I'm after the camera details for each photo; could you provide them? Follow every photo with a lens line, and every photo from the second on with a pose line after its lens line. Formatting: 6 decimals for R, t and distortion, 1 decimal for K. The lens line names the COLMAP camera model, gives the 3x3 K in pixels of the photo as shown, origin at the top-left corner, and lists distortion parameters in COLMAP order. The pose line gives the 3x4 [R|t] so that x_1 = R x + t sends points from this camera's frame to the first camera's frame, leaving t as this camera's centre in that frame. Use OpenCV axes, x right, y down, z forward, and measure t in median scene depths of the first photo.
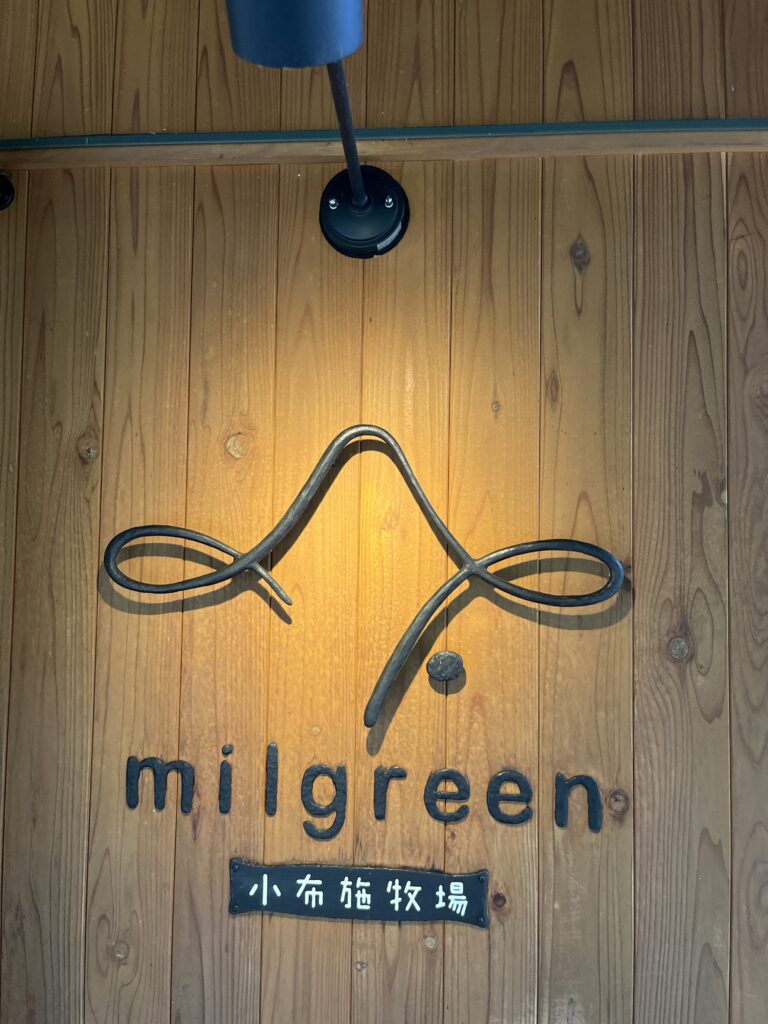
lens RADIAL K [[773.6, 0, 384.4], [0, 773.6, 515.9], [0, 0, 1]] dist [-0.006349, -0.009819]
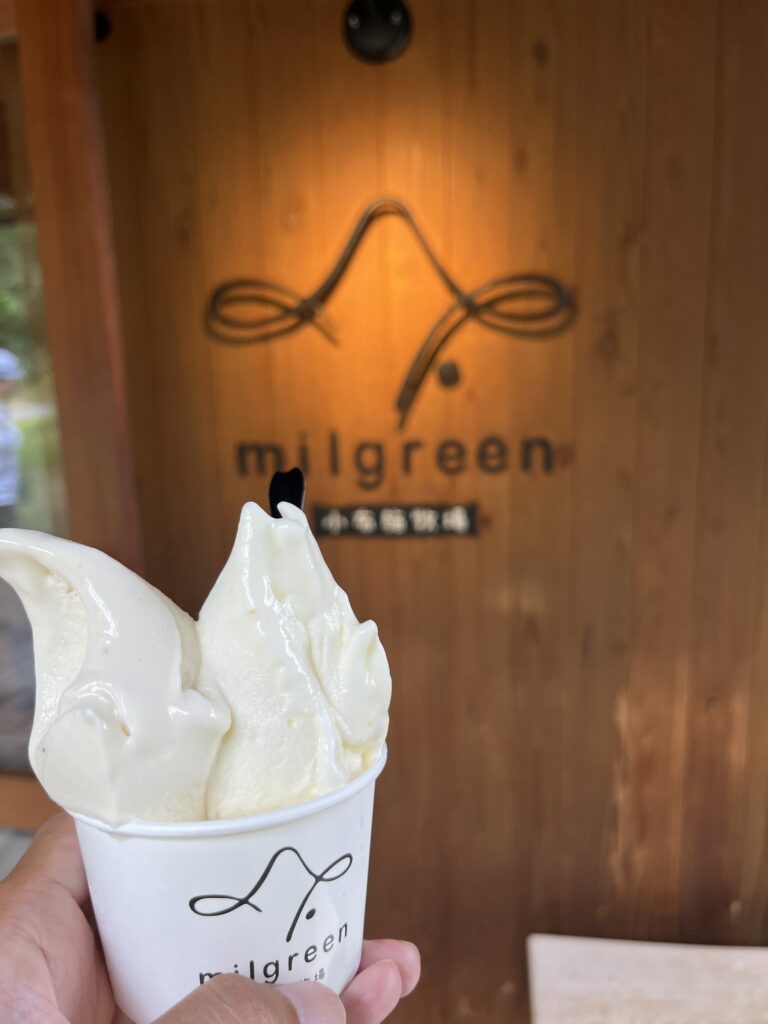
lens RADIAL K [[773.6, 0, 373.1], [0, 773.6, 513.4], [0, 0, 1]] dist [-0.006349, -0.009819]
pose [[0.998089, -0.039892, -0.047184, -0.004104], [0.052401, 0.951130, 0.304312, -0.000410], [0.032739, -0.306203, 0.951403, -0.477079]]
